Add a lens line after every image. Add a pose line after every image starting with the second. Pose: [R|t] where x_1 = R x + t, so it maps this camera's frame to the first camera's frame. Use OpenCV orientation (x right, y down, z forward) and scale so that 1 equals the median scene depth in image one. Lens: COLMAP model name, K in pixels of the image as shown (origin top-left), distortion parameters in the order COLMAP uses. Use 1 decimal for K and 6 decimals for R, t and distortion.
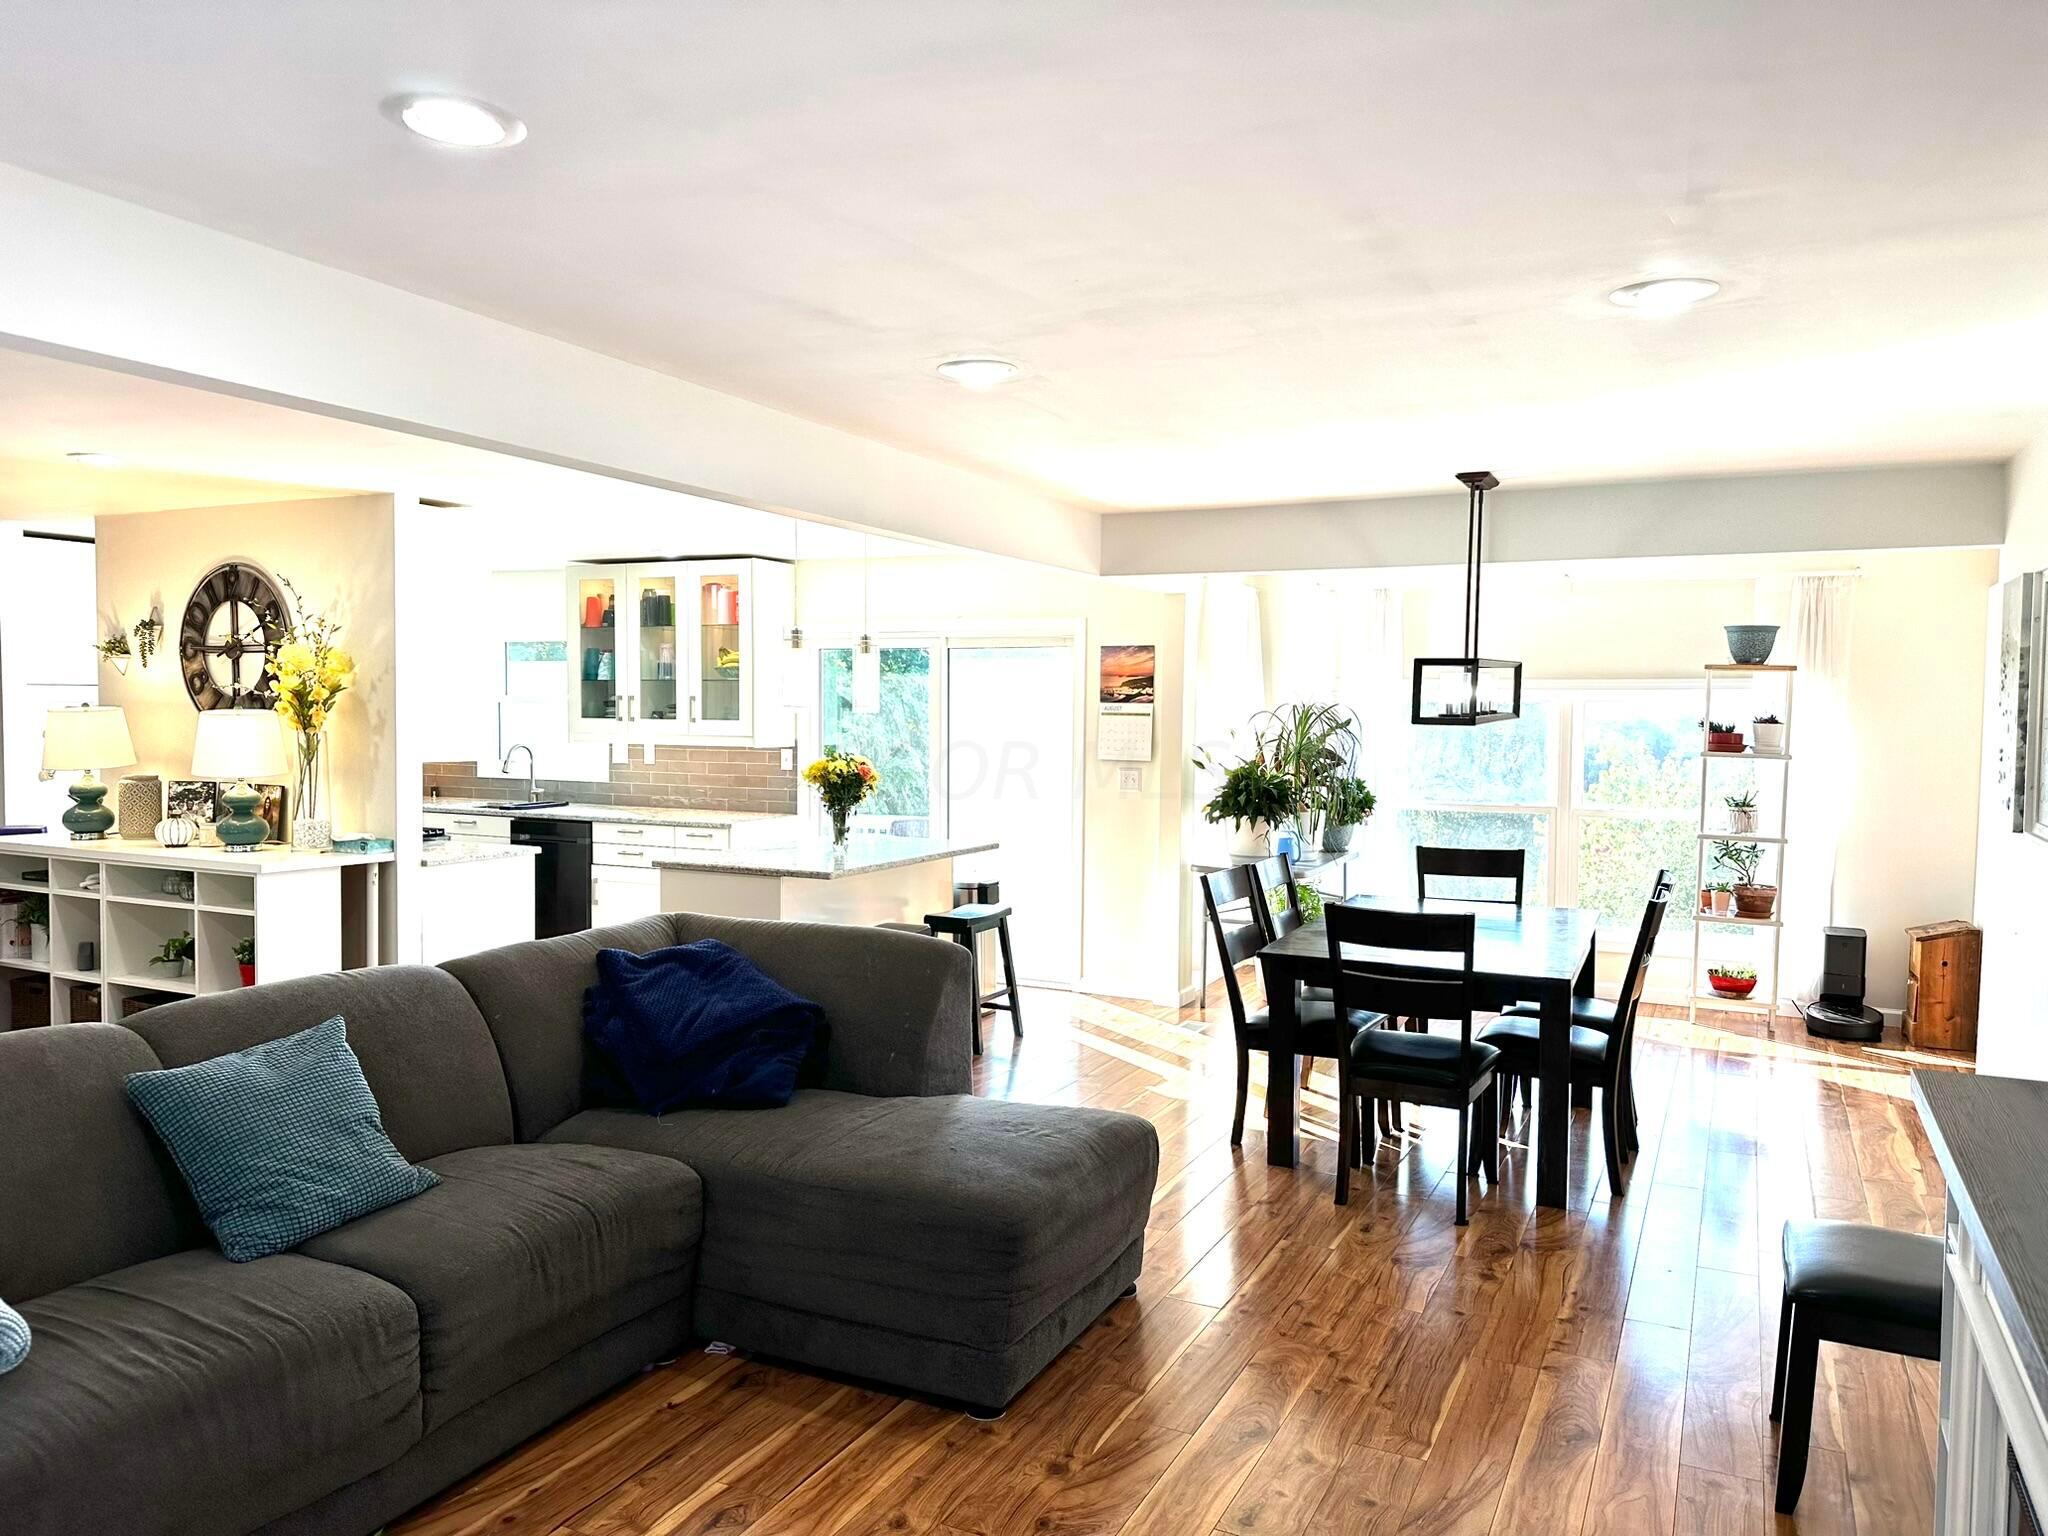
lens RADIAL K [[1418.3, 0, 1024.0], [0, 1418.3, 768.0], [0, 0, 1]] dist [0.068282, -0.004609]
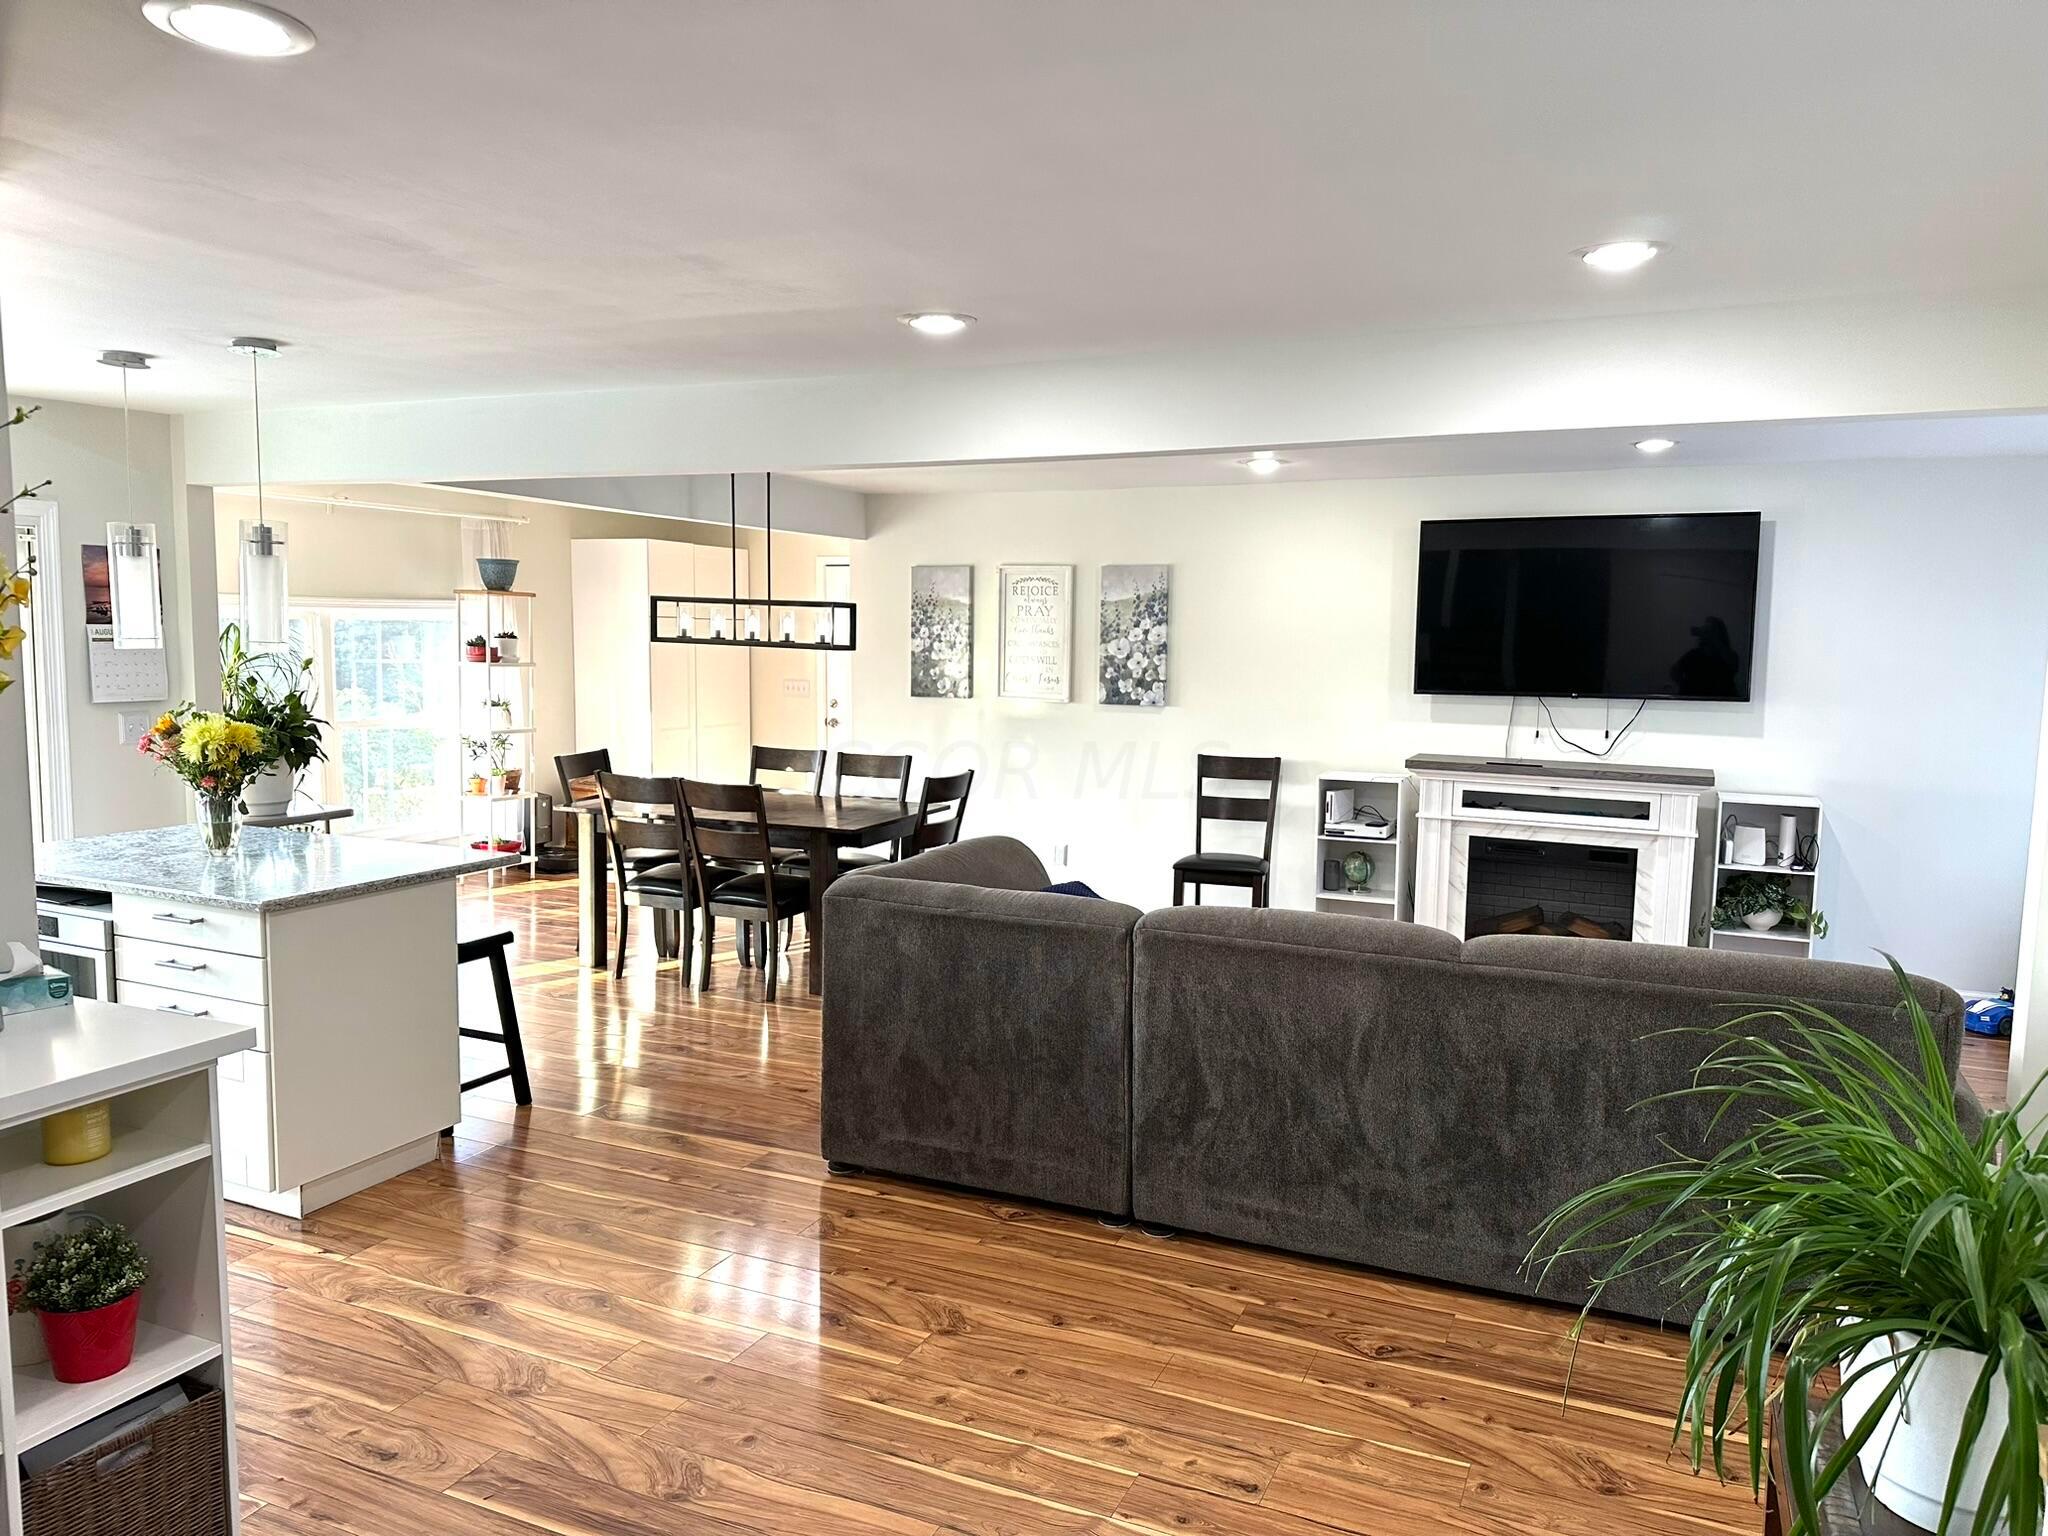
lens RADIAL K [[1446.8, 0, 1018.5], [0, 1446.8, 763.4], [0, 0, 1]] dist [0.220853, -0.341990]
pose [[-0.037043, -0.106639, 0.993608, -0.805809], [0.032320, 0.993642, 0.107848, -0.045743], [-0.998791, 0.036109, -0.033361, 0.593041]]
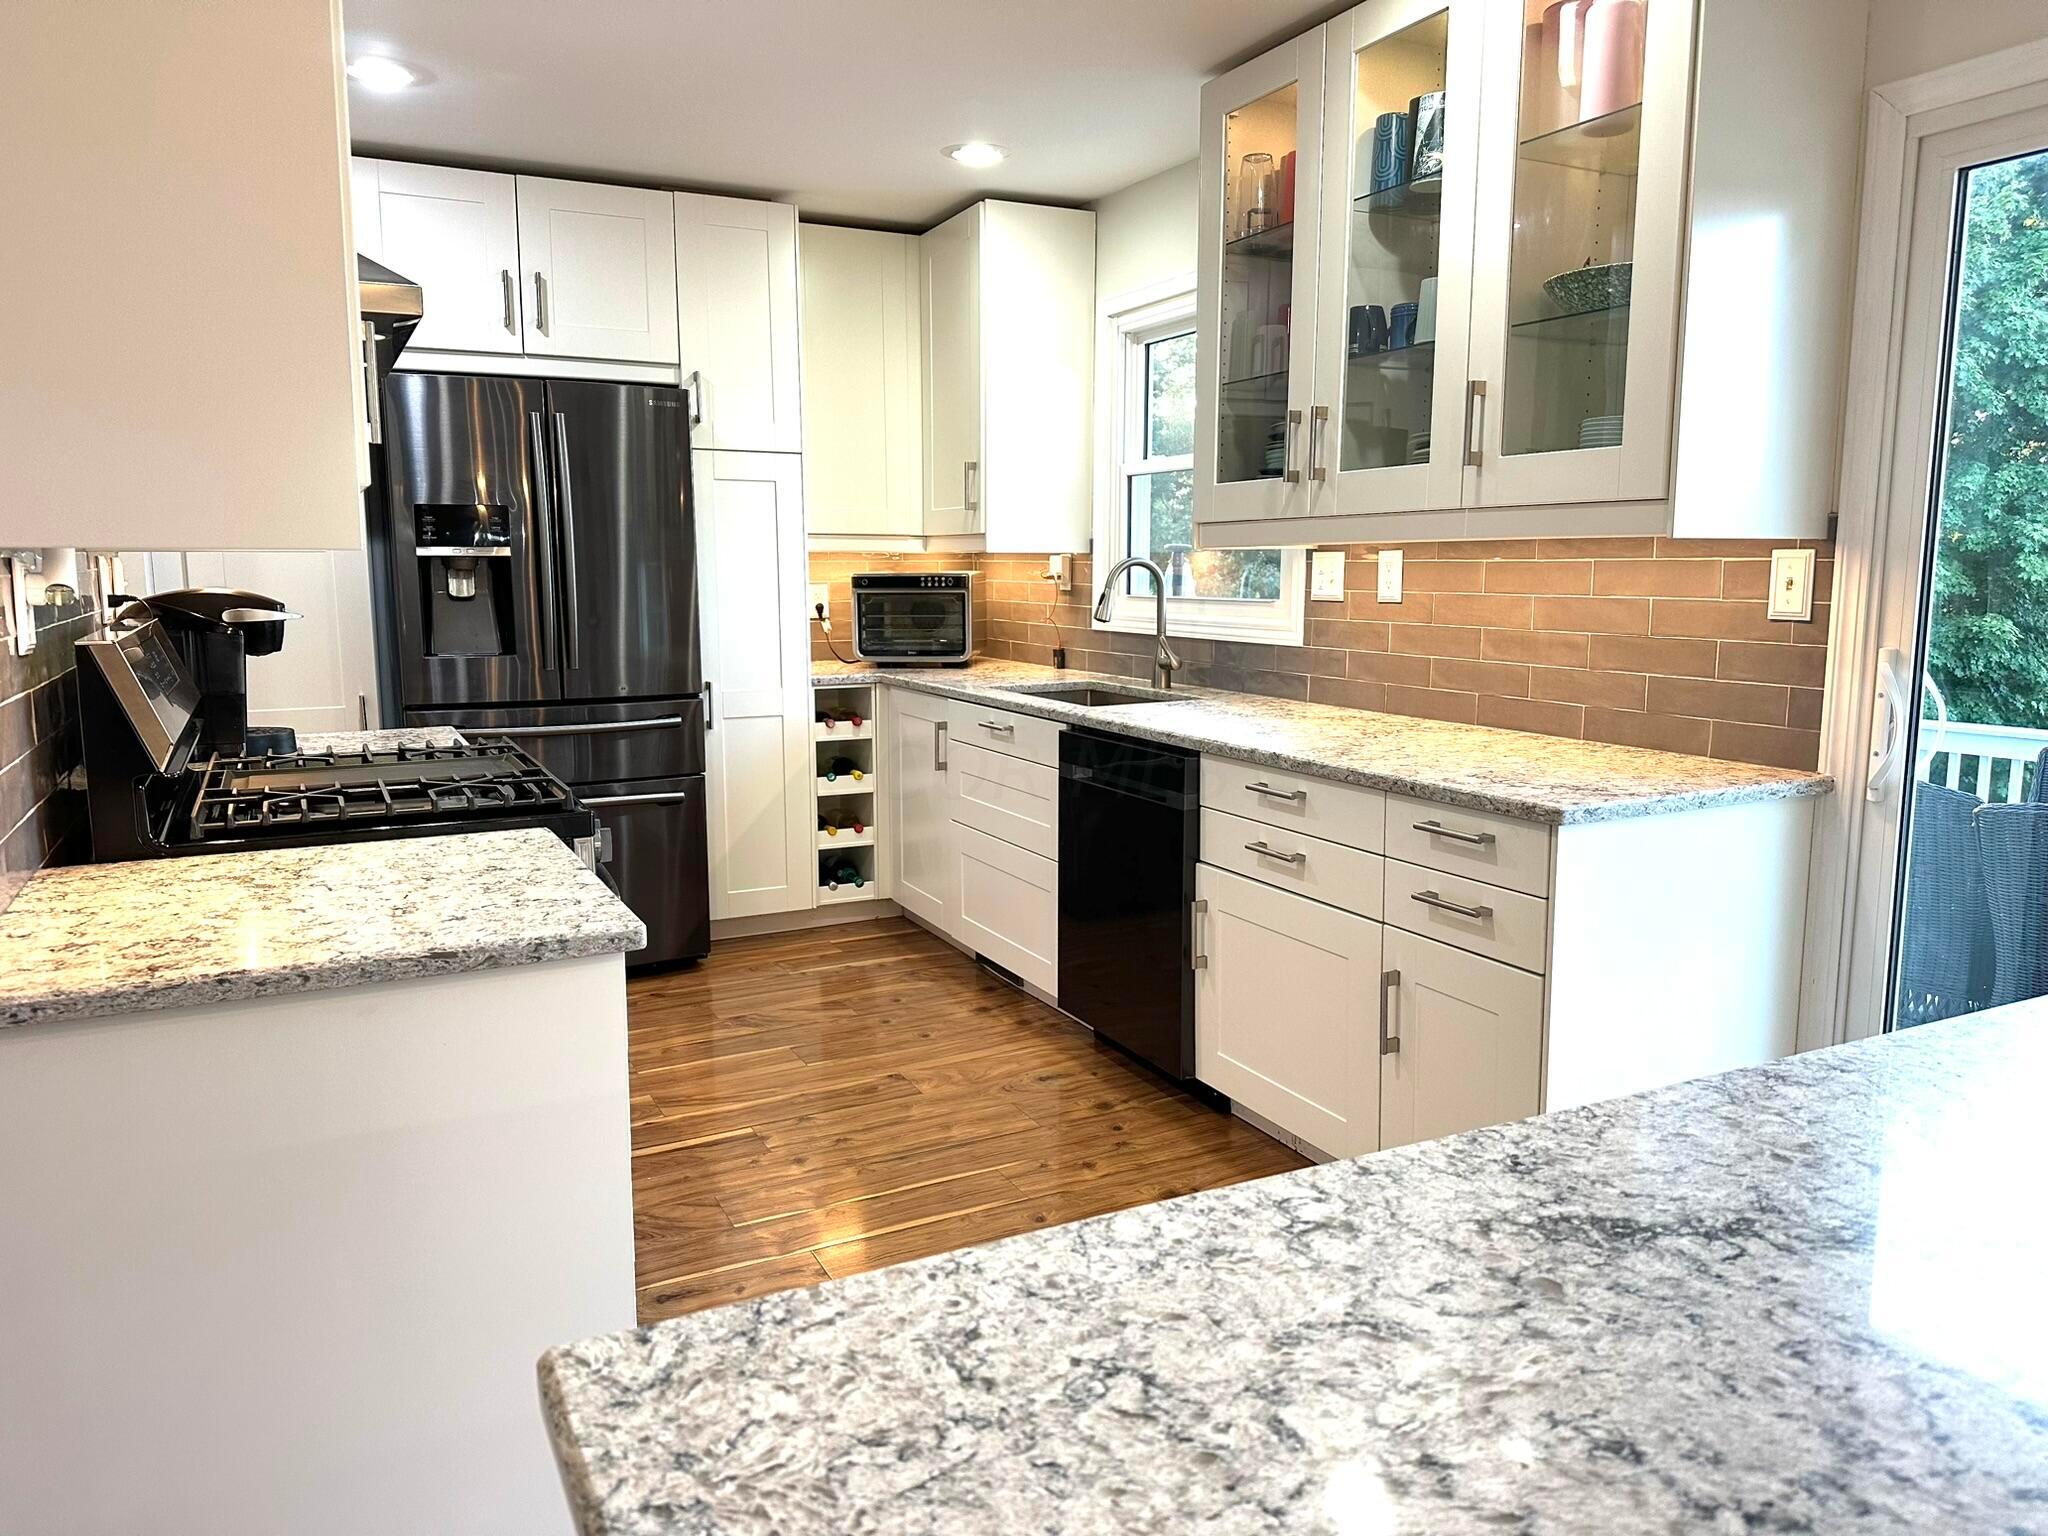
lens RADIAL K [[1433.7, 0, 1026.8], [0, 1433.7, 760.7], [0, 0, 1]] dist [0.156781, -0.342520]
pose [[0.805076, 0.070400, -0.588979, -0.138042], [-0.015759, 0.995120, 0.097404, 0.004351], [0.592963, -0.069135, 0.802257, 0.804025]]
